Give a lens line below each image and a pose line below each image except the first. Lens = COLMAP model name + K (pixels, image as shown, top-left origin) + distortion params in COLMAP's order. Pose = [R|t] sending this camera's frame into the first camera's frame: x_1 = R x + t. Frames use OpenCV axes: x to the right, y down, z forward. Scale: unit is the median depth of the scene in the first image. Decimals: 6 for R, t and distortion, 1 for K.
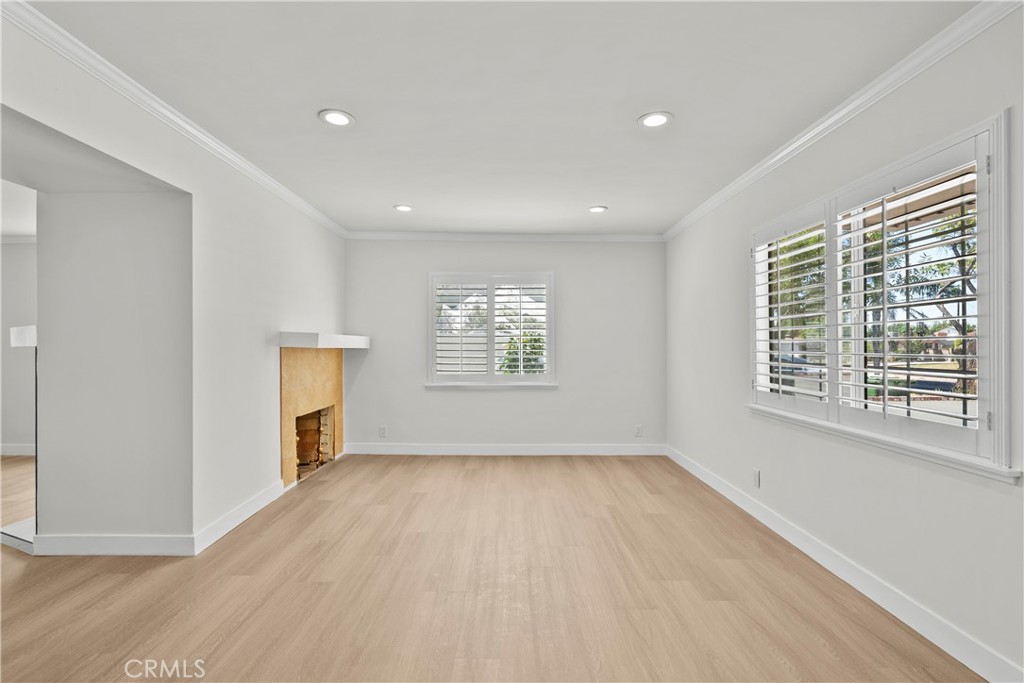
lens RADIAL K [[489.7, 0, 502.5], [0, 489.7, 341.2], [0, 0, 1]] dist [0.001360, 0.000094]
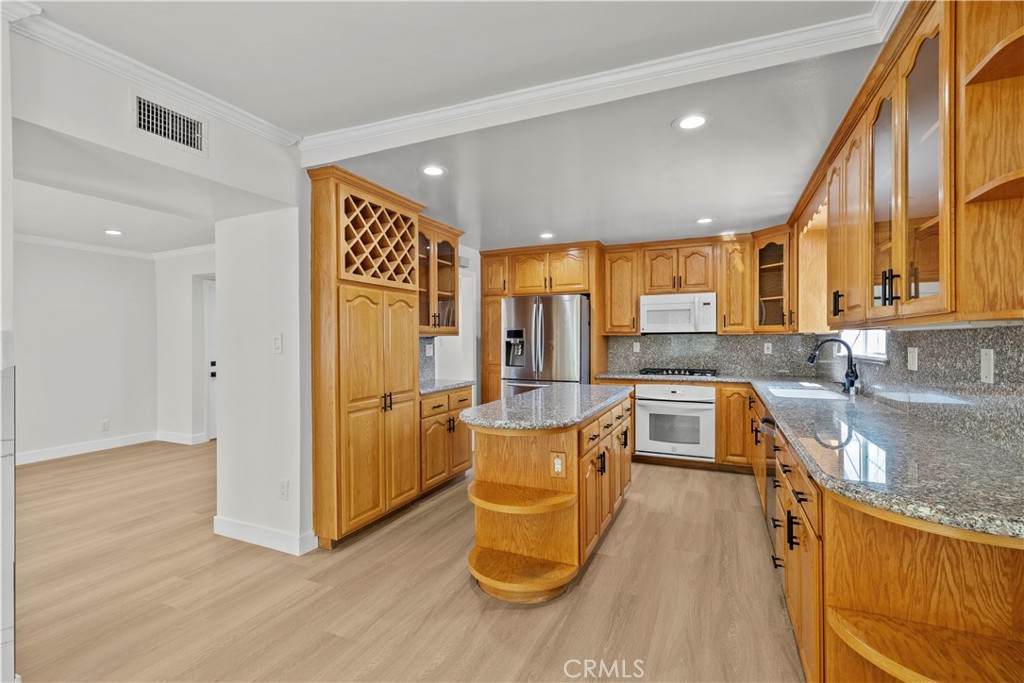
lens RADIAL K [[469.7, 0, 506.7], [0, 469.7, 343.5], [0, 0, 1]] dist [0.001313, -0.000011]
pose [[-0.912507, 0.002558, 0.409053, -1.582926], [0.002864, 0.999996, 0.000134, -0.012009], [-0.409051, 0.001293, -0.912511, 1.169431]]
